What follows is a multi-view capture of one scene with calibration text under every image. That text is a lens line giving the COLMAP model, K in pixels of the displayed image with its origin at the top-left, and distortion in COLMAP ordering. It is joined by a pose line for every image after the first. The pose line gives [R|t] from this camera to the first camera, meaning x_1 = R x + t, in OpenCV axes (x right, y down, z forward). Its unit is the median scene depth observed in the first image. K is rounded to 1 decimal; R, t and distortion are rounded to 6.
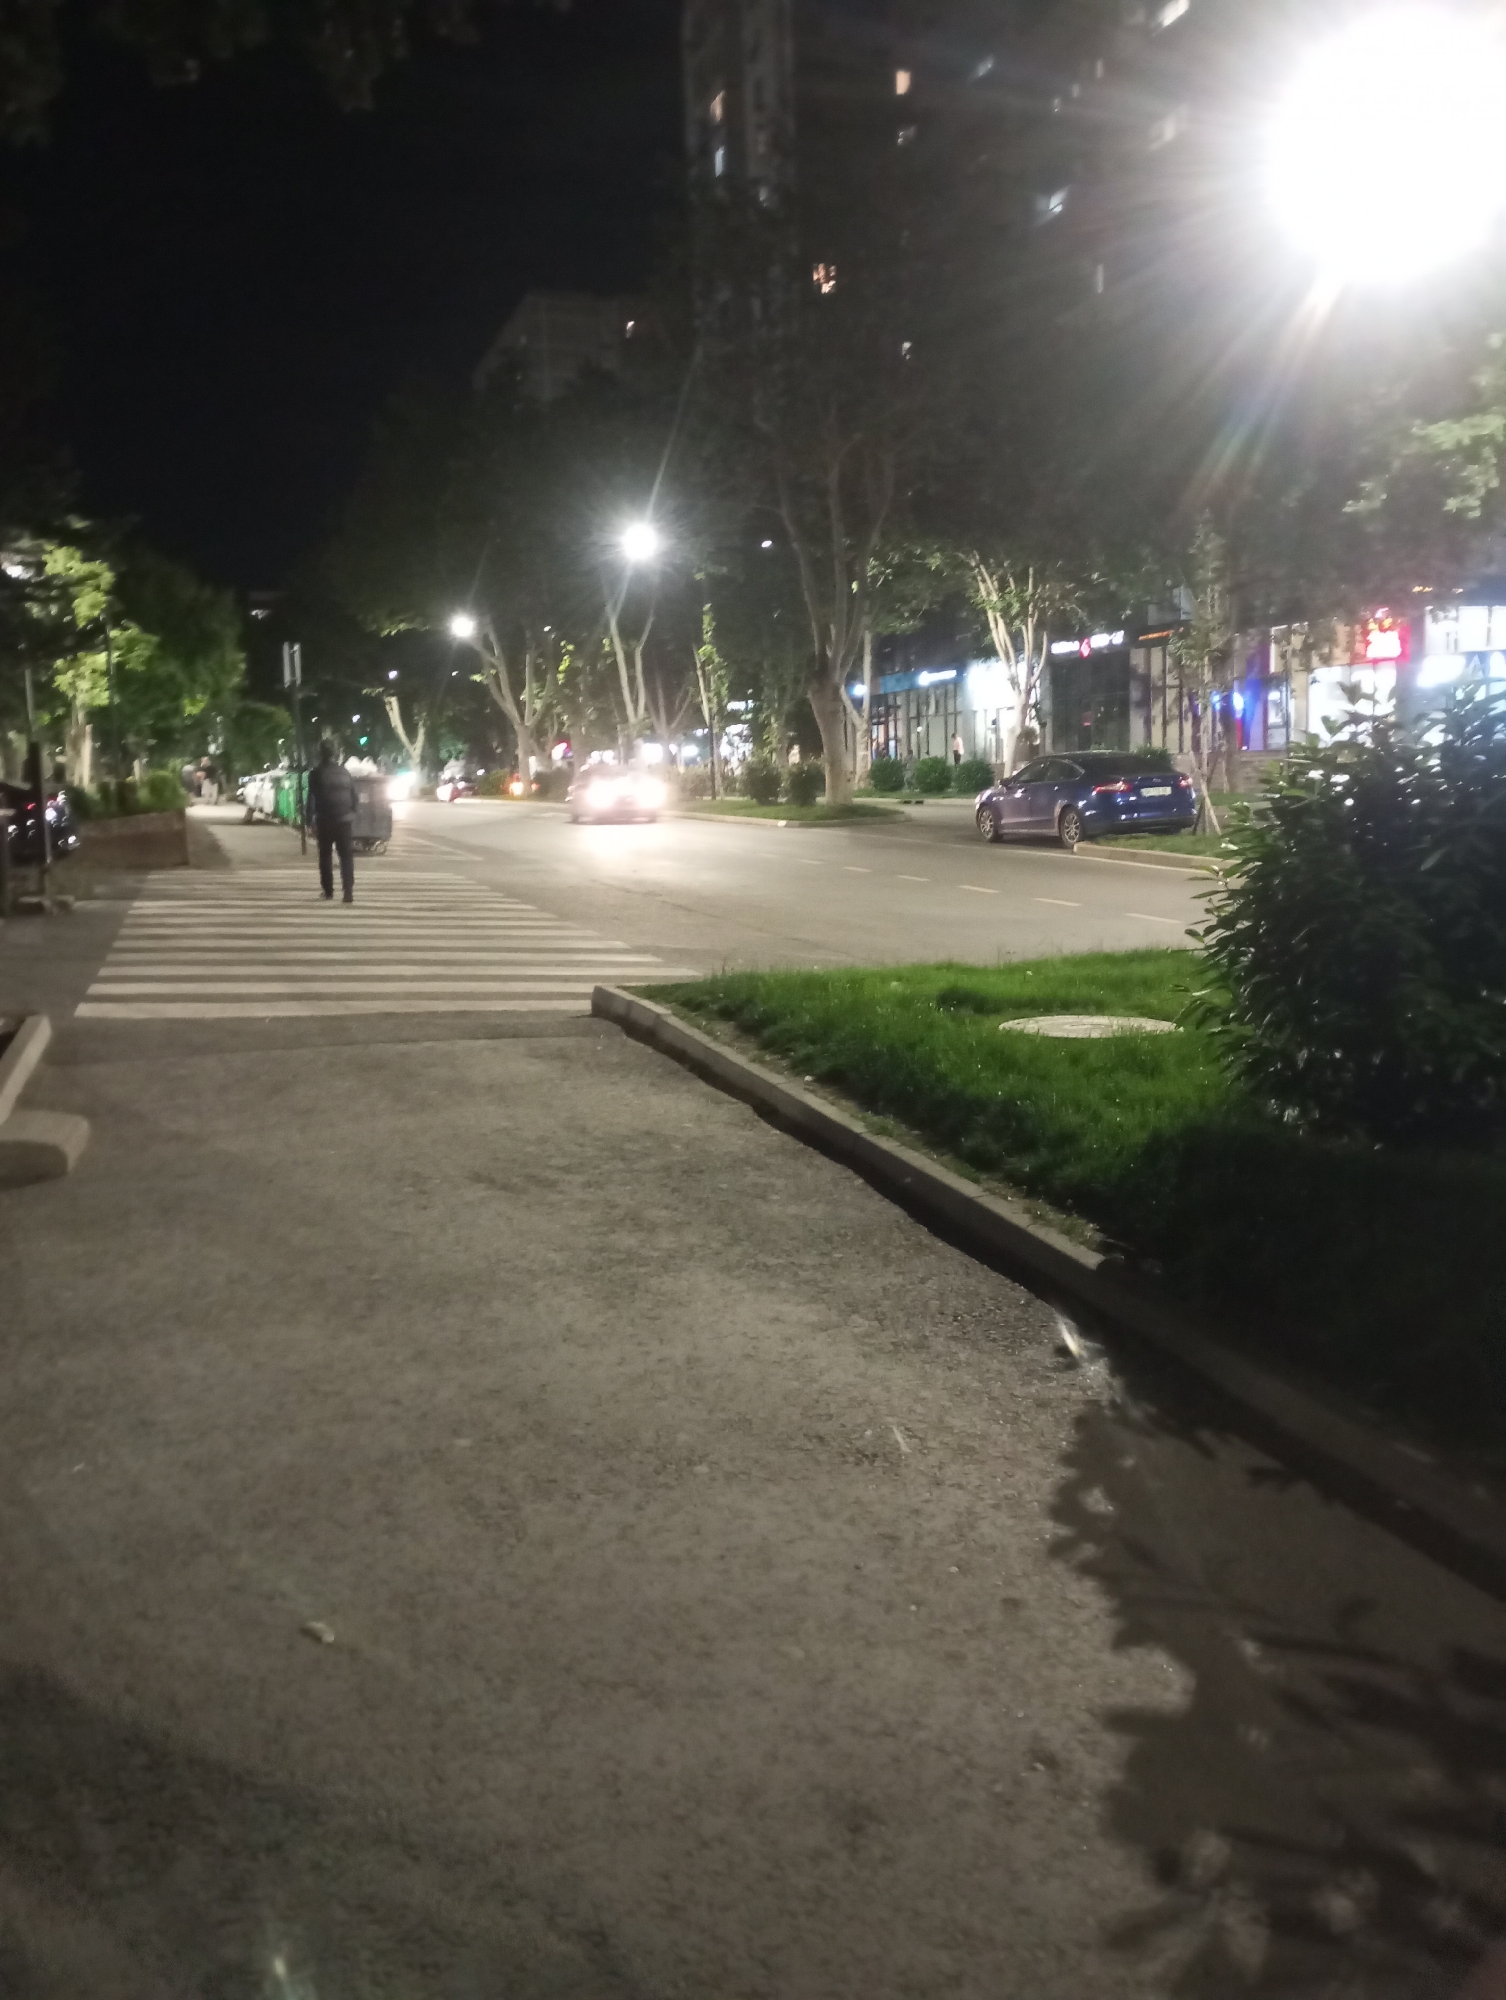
lens RADIAL K [[1633.8, 0, 745.5], [0, 1633.8, 1024.5], [0, 0, 1]] dist [0.054110, -0.086948]
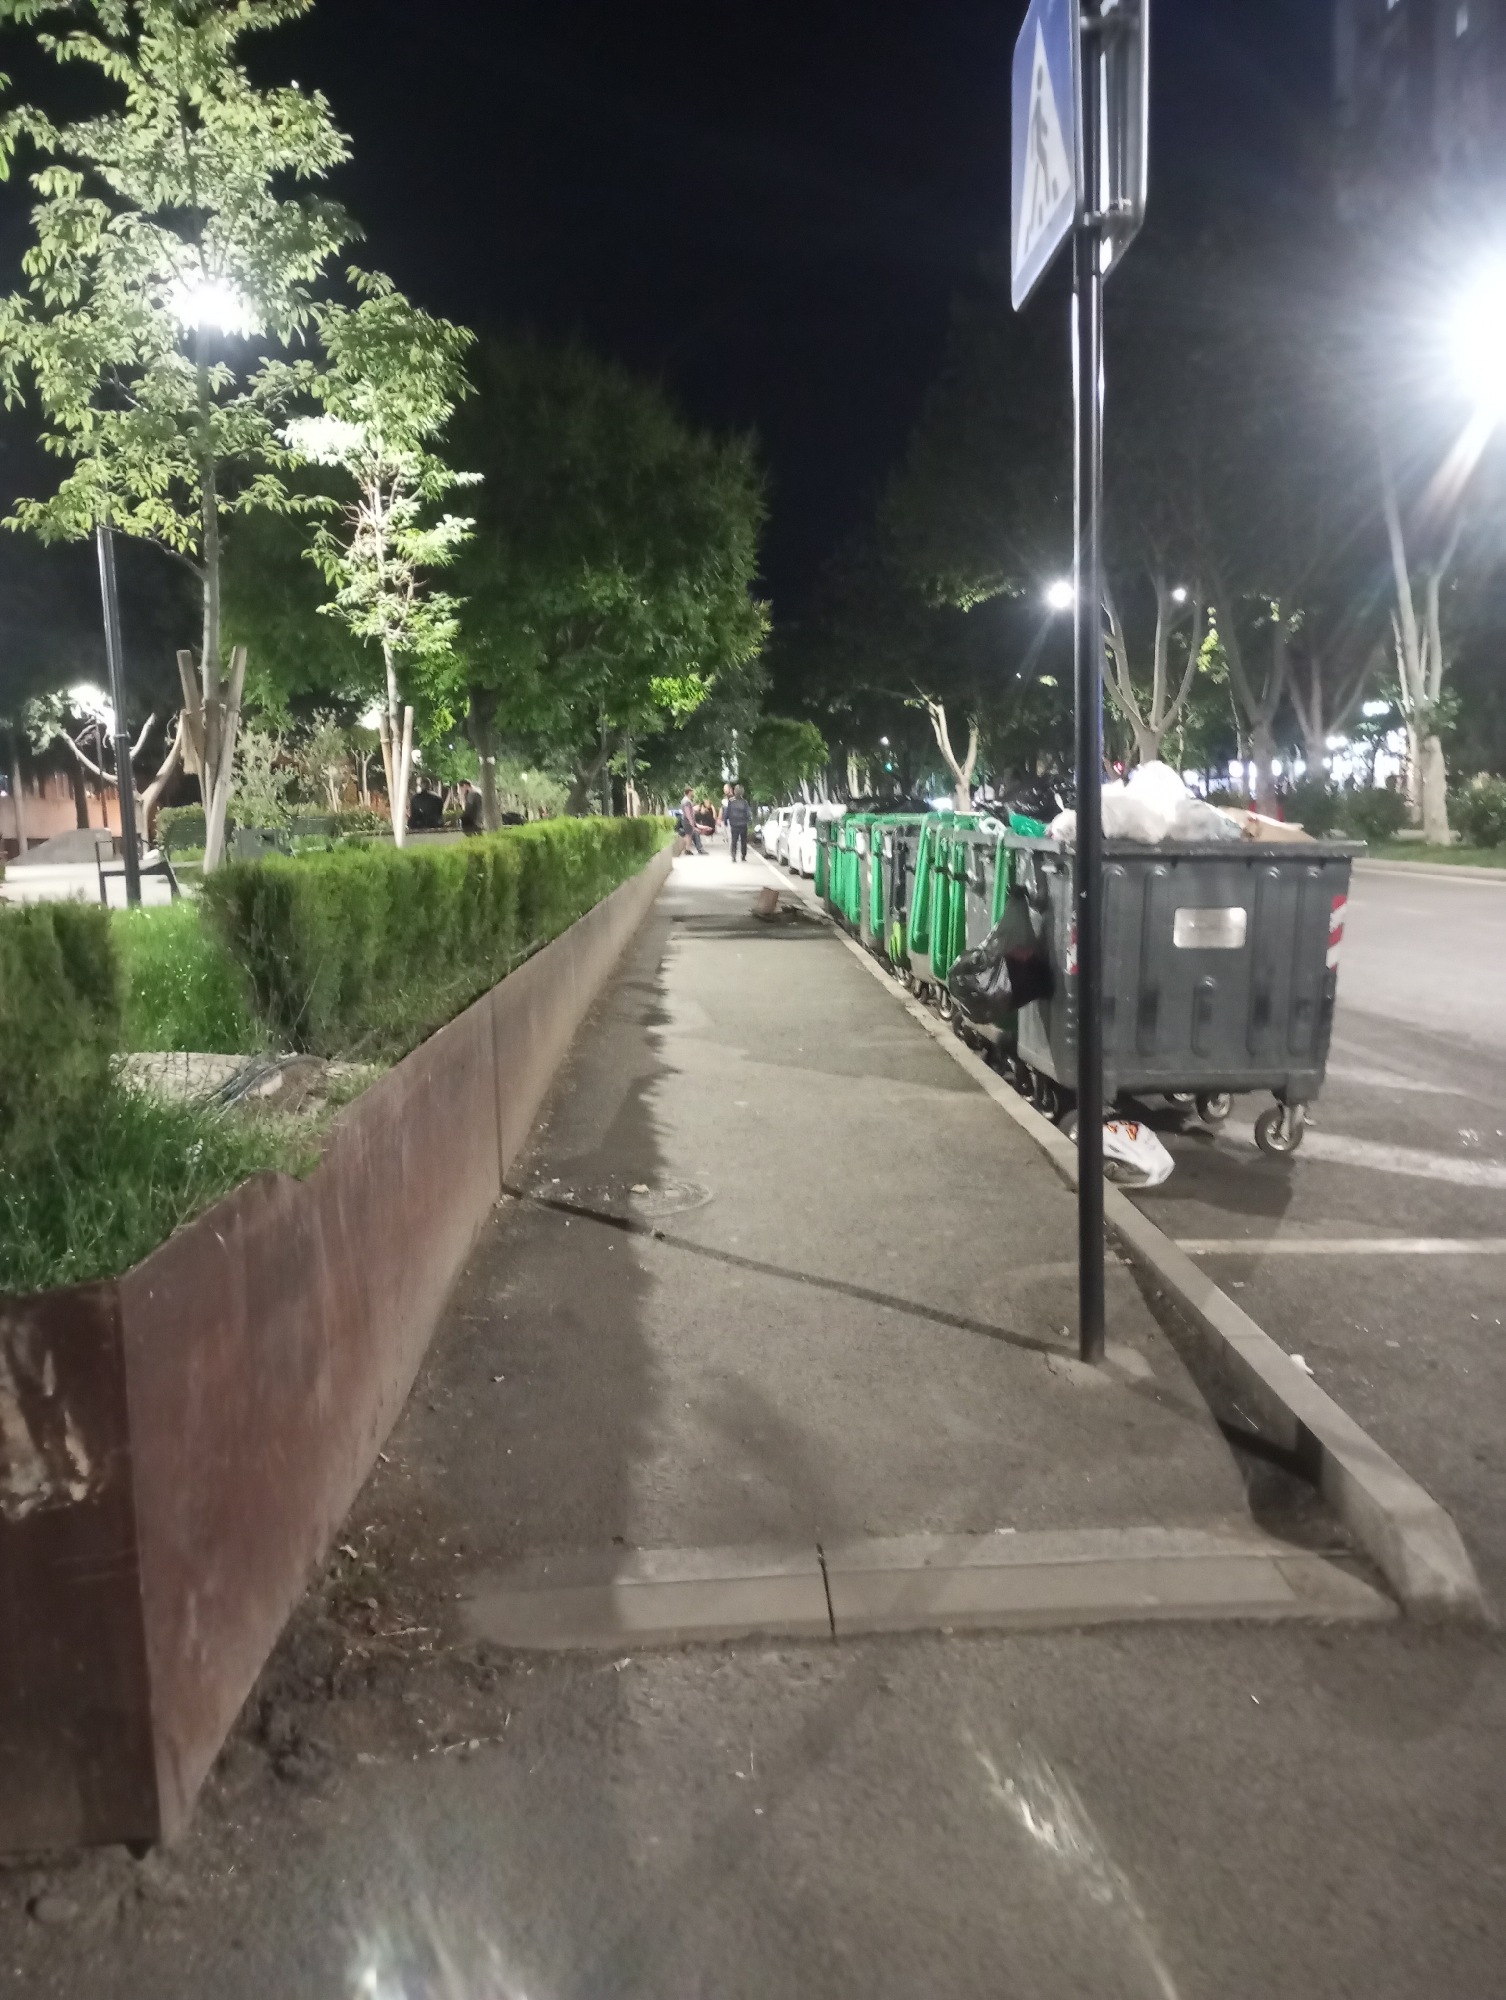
lens RADIAL K [[1633.8, 0, 745.5], [0, 1633.8, 1024.5], [0, 0, 1]] dist [0.054110, -0.086948]
pose [[0.953879, 0.028348, -0.298850, -0.085815], [-0.032635, 0.999423, -0.009363, -0.044944], [0.298412, 0.018684, 0.954254, 0.282181]]
